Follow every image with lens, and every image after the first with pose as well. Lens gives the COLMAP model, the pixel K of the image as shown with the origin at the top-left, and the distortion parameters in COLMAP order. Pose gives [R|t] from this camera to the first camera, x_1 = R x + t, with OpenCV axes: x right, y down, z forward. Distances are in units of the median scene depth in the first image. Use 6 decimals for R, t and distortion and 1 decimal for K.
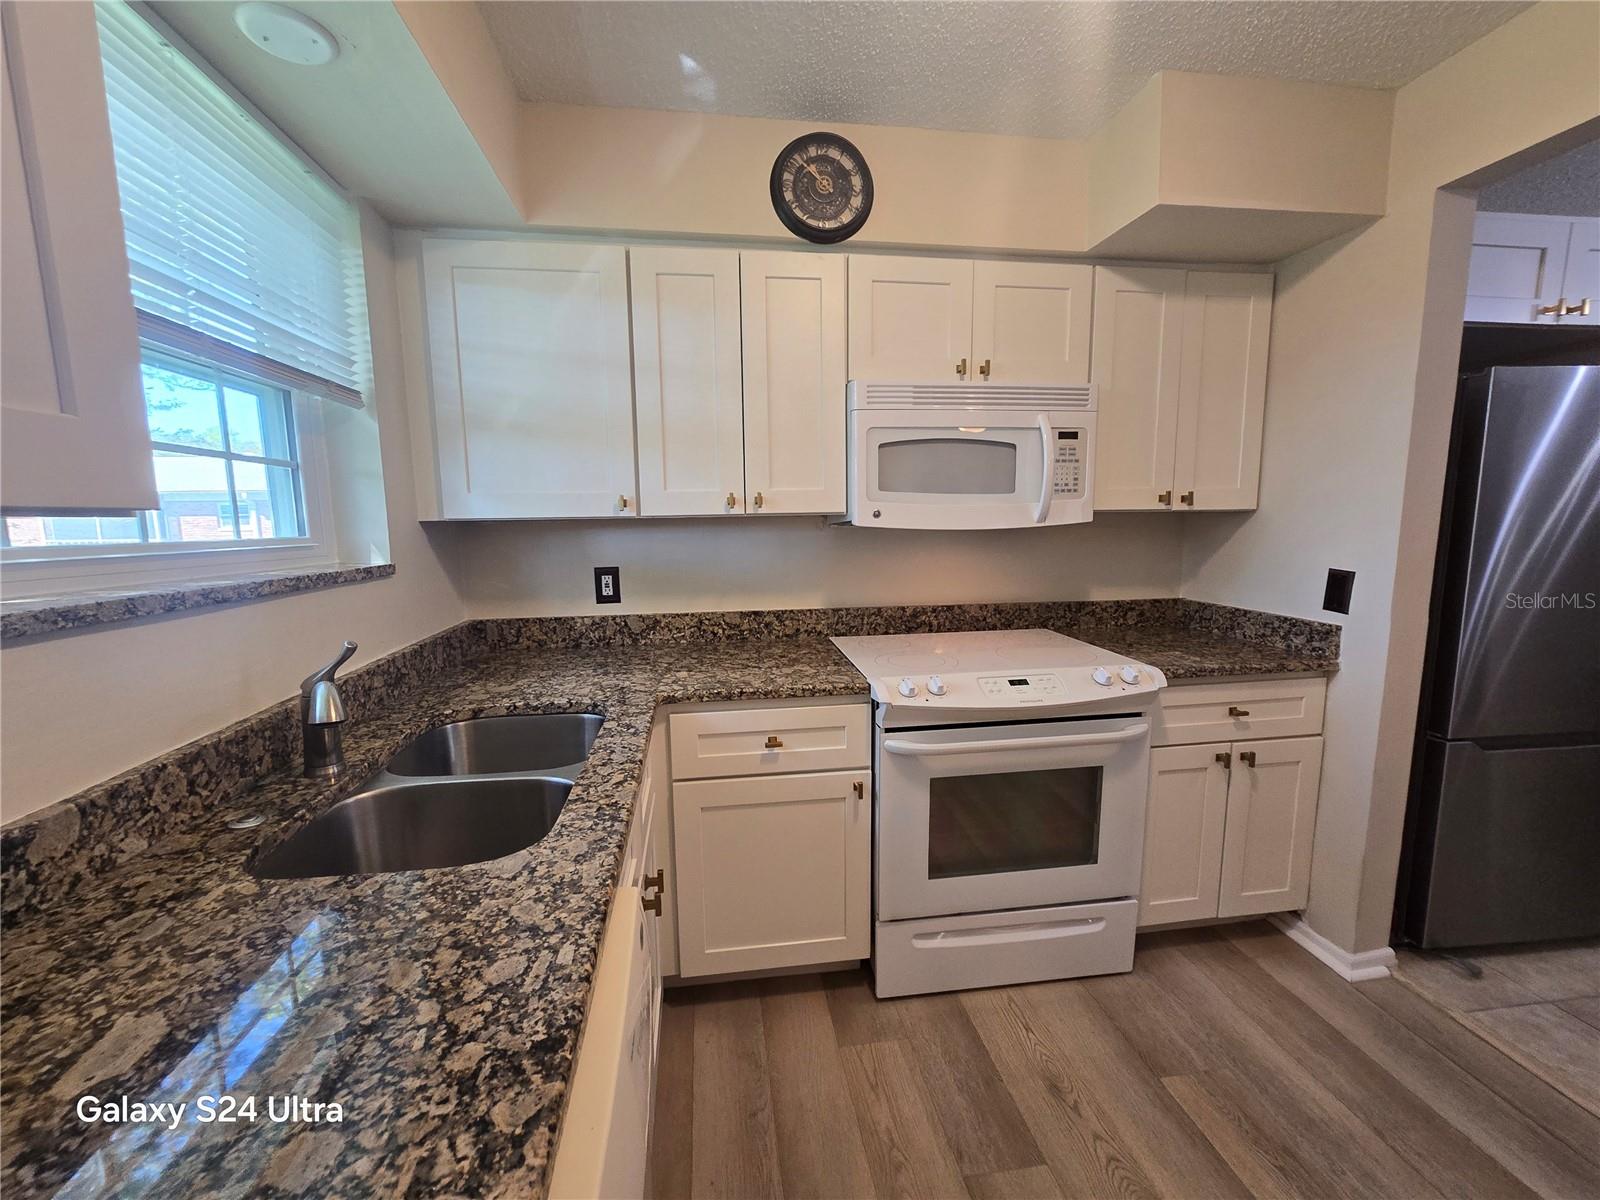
lens RADIAL K [[660.8, 0, 791.0], [0, 660.8, 605.4], [0, 0, 1]] dist [-0.010018, 0.004277]
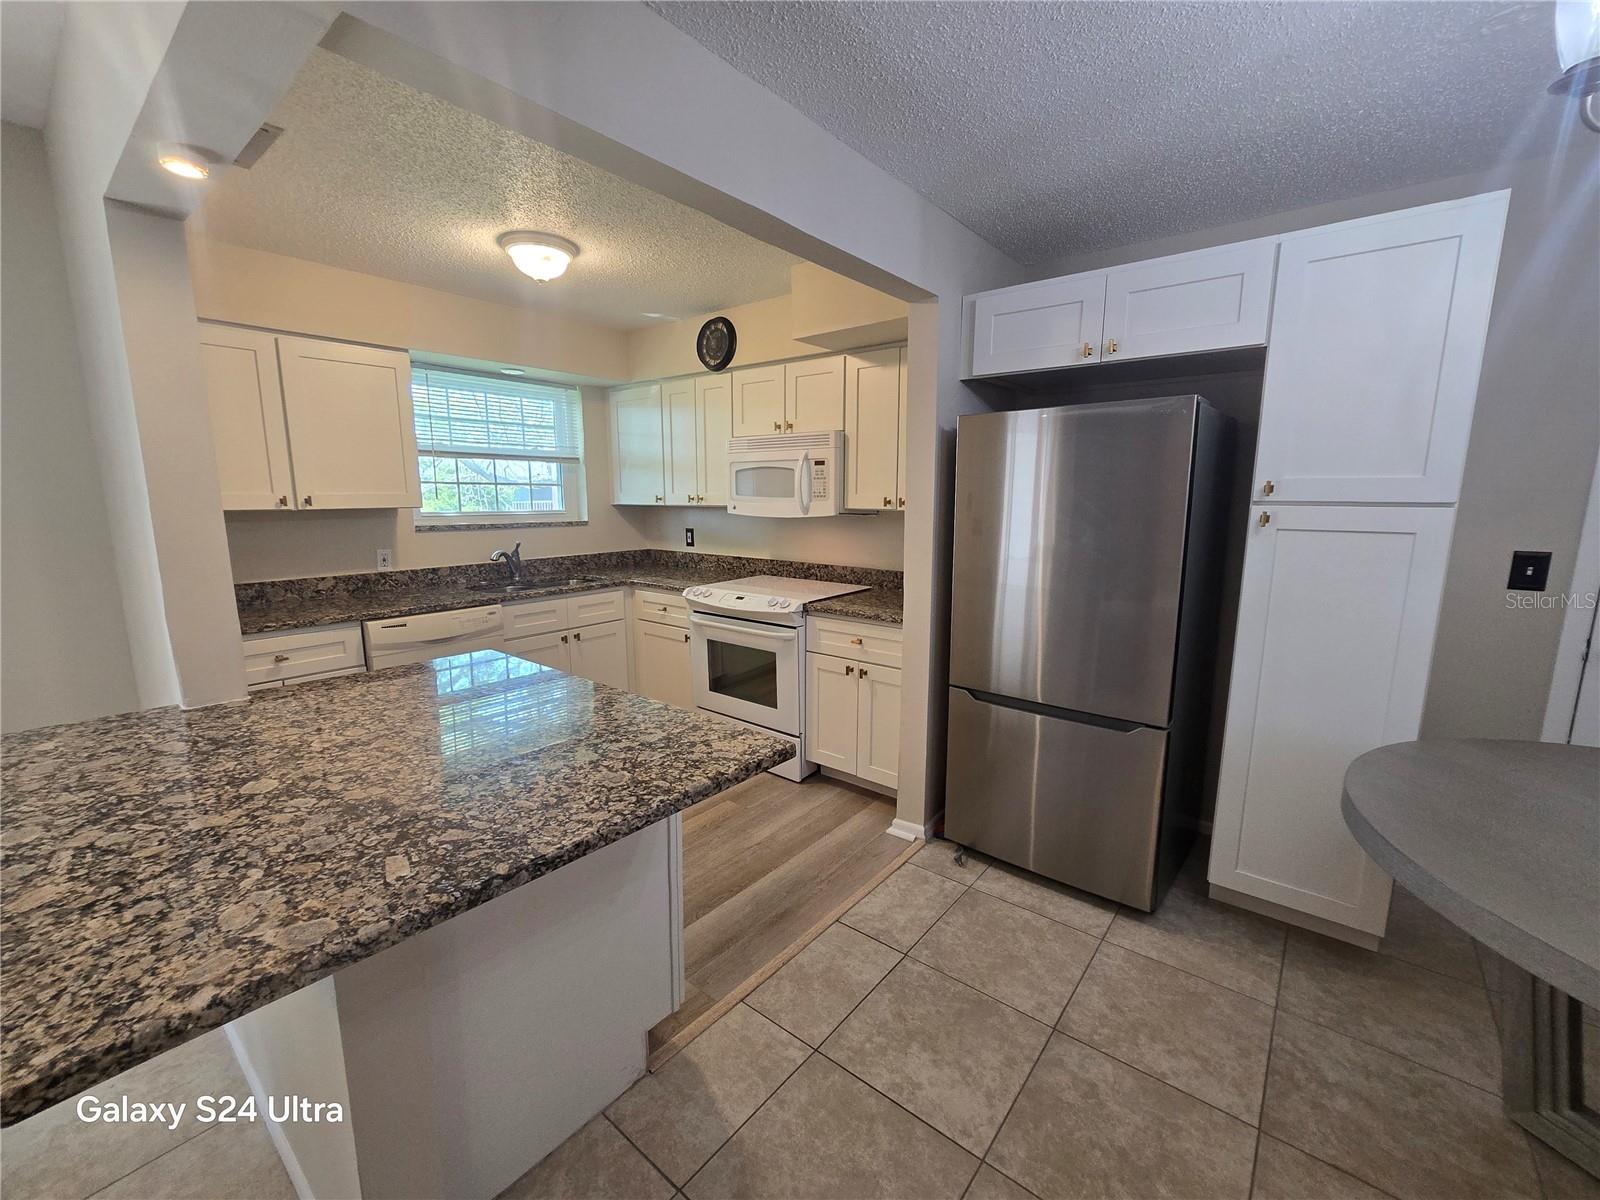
lens RADIAL K [[660.8, 0, 798.4], [0, 660.8, 604.9], [0, 0, 1]] dist [-0.010018, 0.004277]
pose [[0.678859, 0.138548, -0.721079, 1.707727], [-0.107203, 0.990216, 0.089334, -0.049817], [0.726401, 0.016657, 0.687070, -0.180366]]
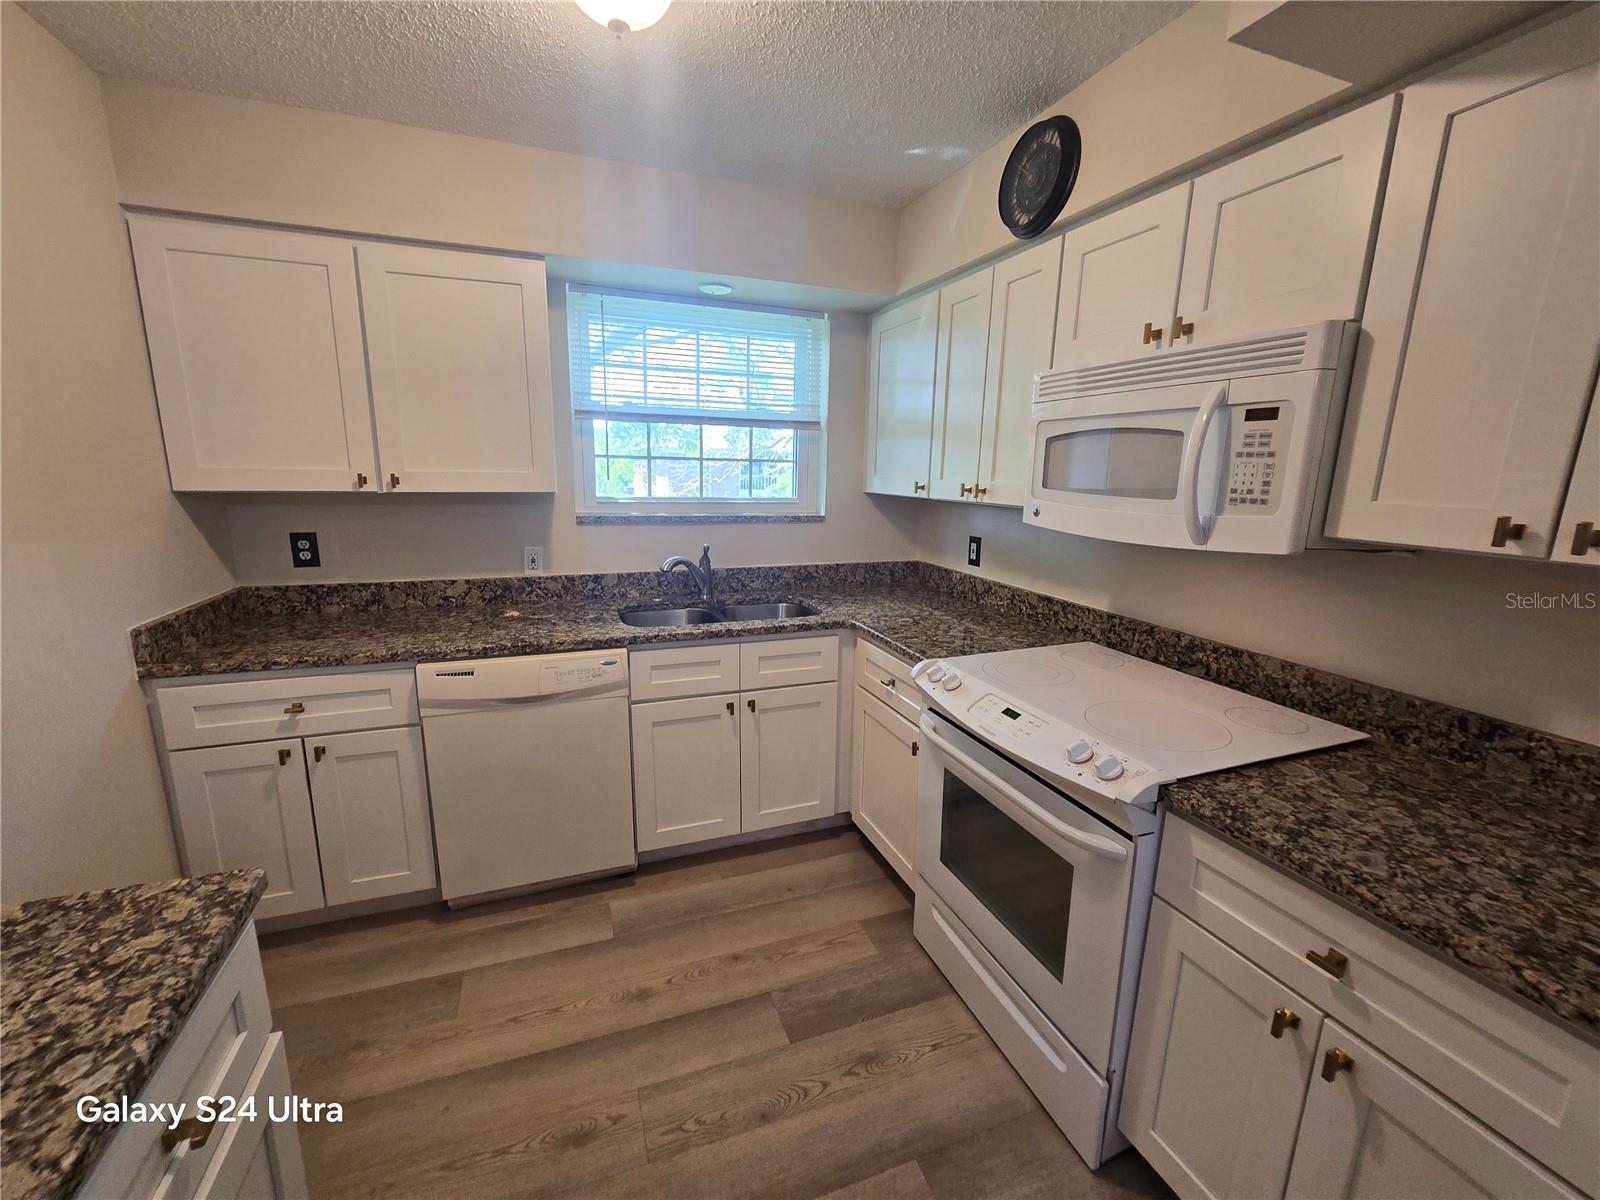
lens RADIAL K [[660.8, 0, 797.7], [0, 660.8, 605.7], [0, 0, 1]] dist [-0.010018, 0.004277]
pose [[0.214638, 0.220257, -0.951534, 1.013518], [-0.149688, 0.970149, 0.190800, -0.139408], [0.965155, 0.101480, 0.241200, 0.457063]]
